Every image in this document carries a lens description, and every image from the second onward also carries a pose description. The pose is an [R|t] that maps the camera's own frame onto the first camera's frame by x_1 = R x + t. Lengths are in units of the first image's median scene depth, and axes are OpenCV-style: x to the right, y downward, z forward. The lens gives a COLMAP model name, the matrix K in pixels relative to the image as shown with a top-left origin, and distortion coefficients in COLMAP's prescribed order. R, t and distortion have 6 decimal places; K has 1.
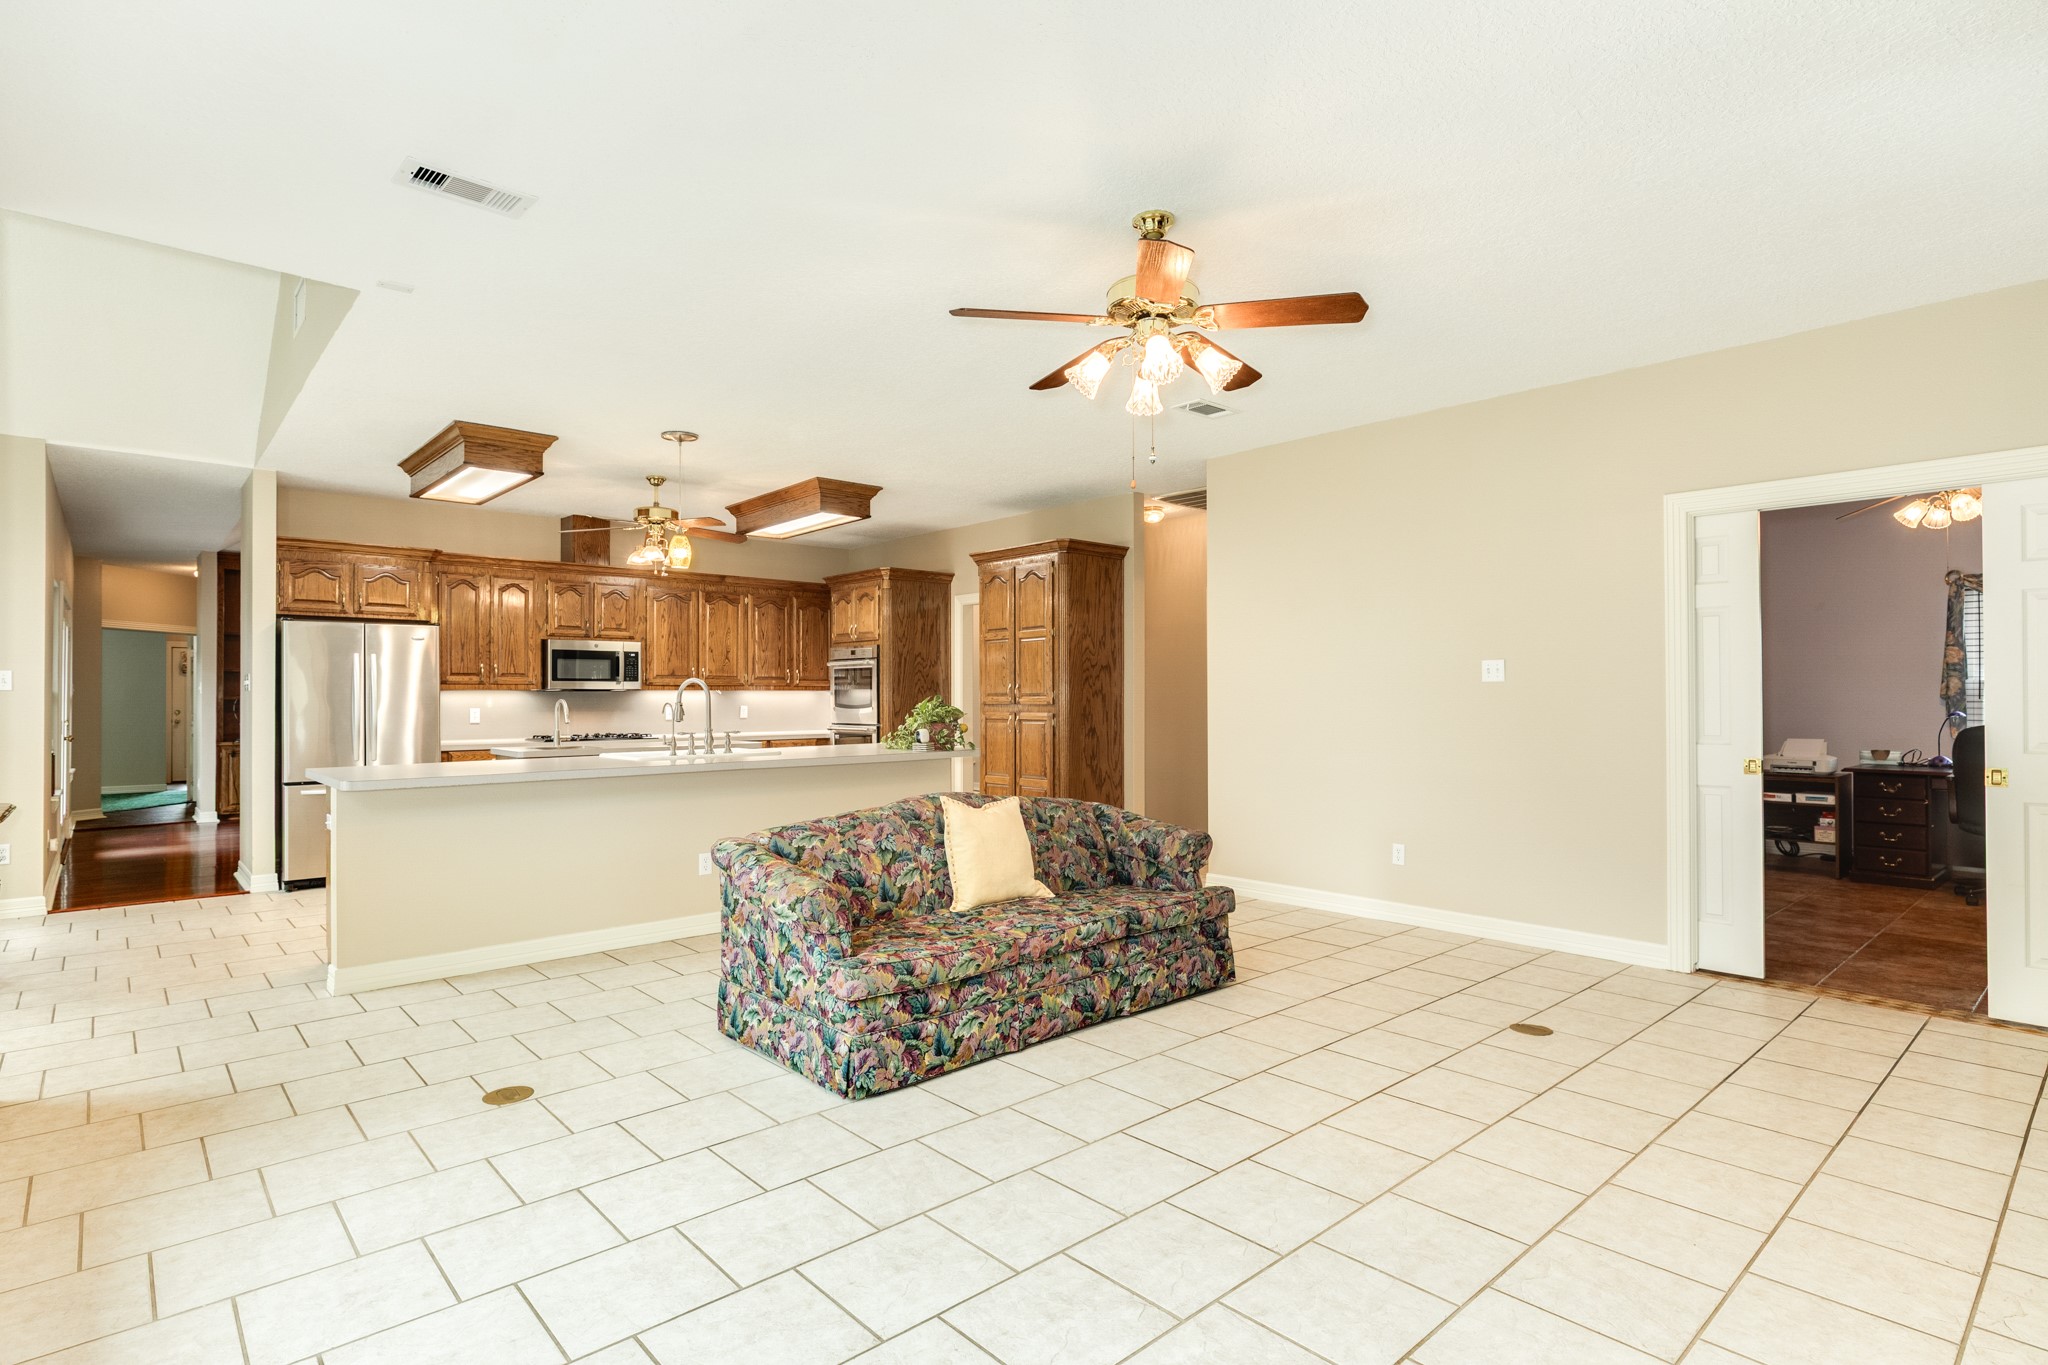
lens RADIAL K [[1032.8, 0, 1005.7], [0, 1032.8, 681.7], [0, 0, 1]] dist [0.004425, 0.000817]
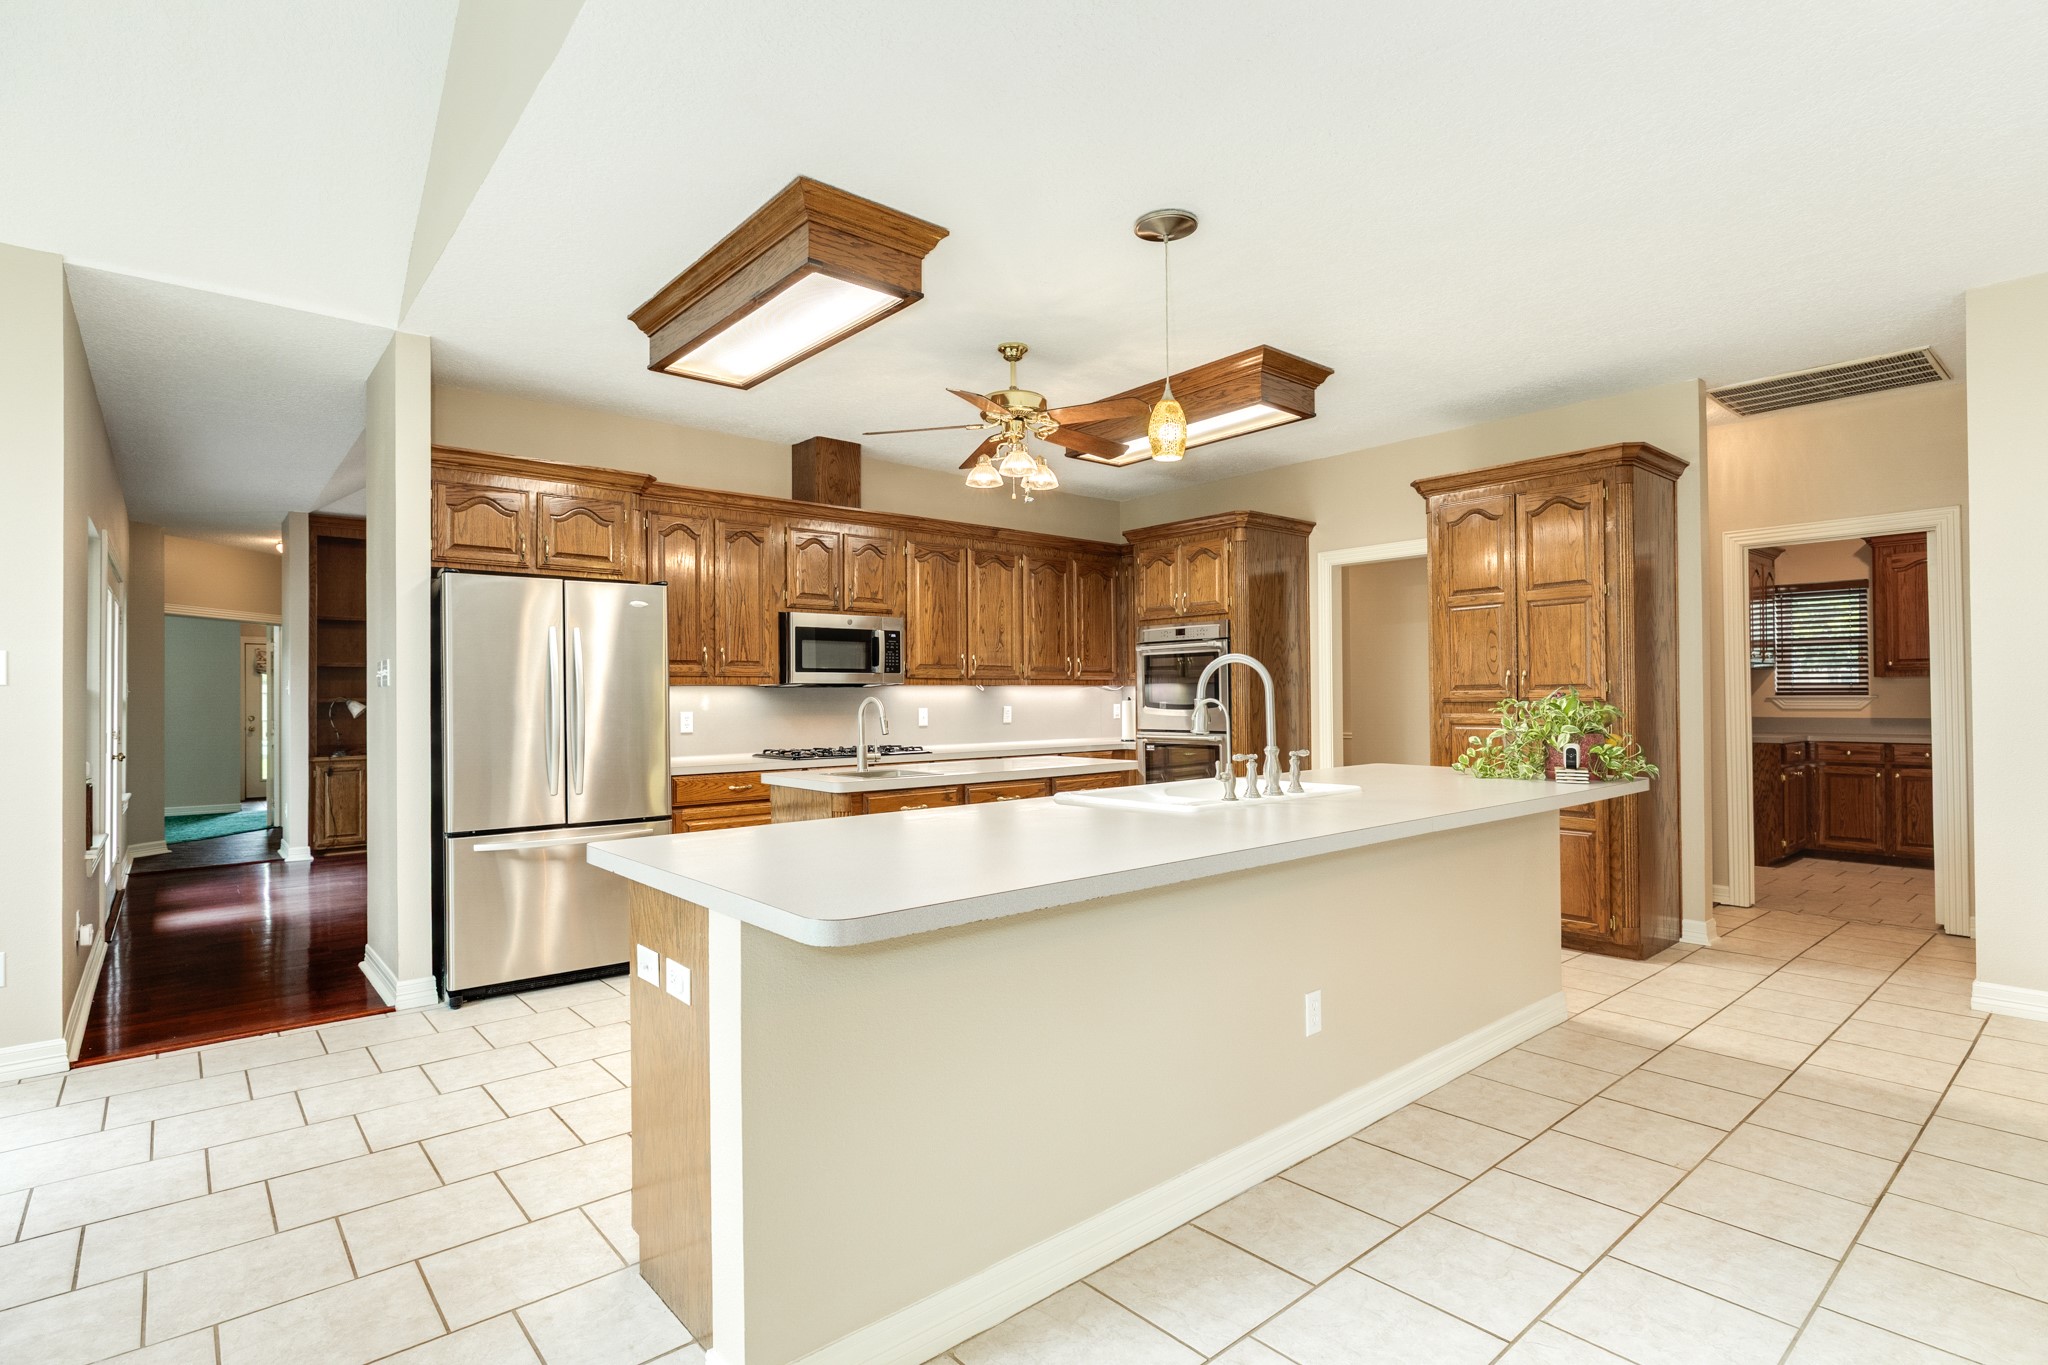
lens RADIAL K [[998.3, 0, 1010.1], [0, 998.3, 680.4], [0, 0, 1]] dist [-0.001460, 0.002183]
pose [[0.999836, -0.006463, -0.016903, -0.304693], [0.006410, 0.999974, -0.003231, 0.008832], [0.016924, 0.003122, 0.999852, 0.354634]]
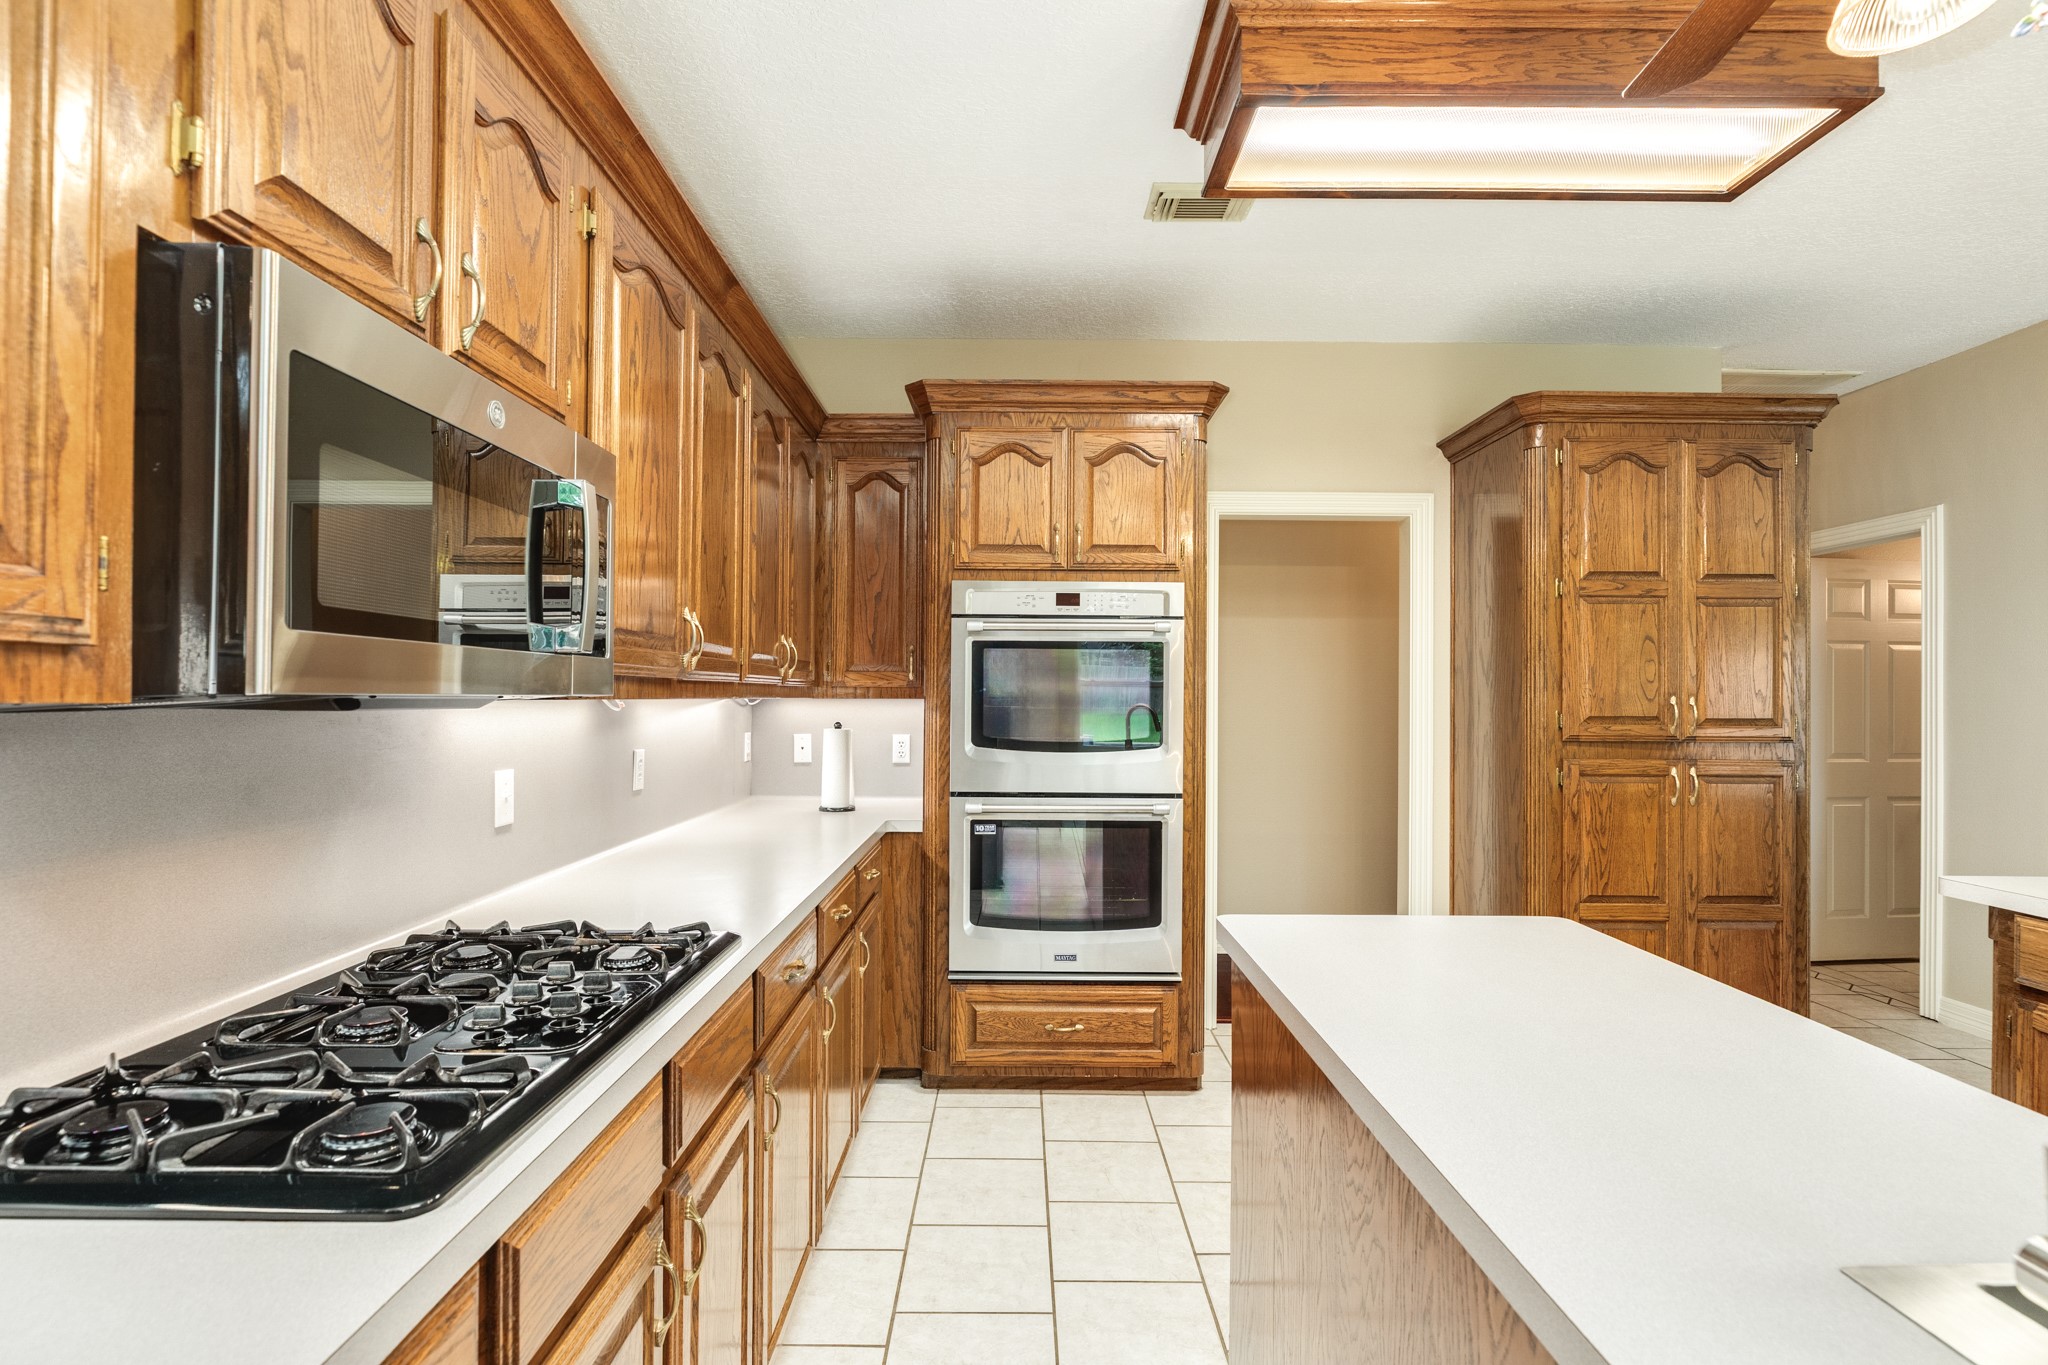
lens RADIAL K [[975.6, 0, 1021.0], [0, 975.6, 687.6], [0, 0, 1]] dist [-0.009876, 0.000225]
pose [[0.651126, 0.014098, 0.758839, -0.502379], [-0.020237, 0.999794, -0.001210, 0.004900], [-0.758700, -0.014569, 0.651278, 0.935568]]
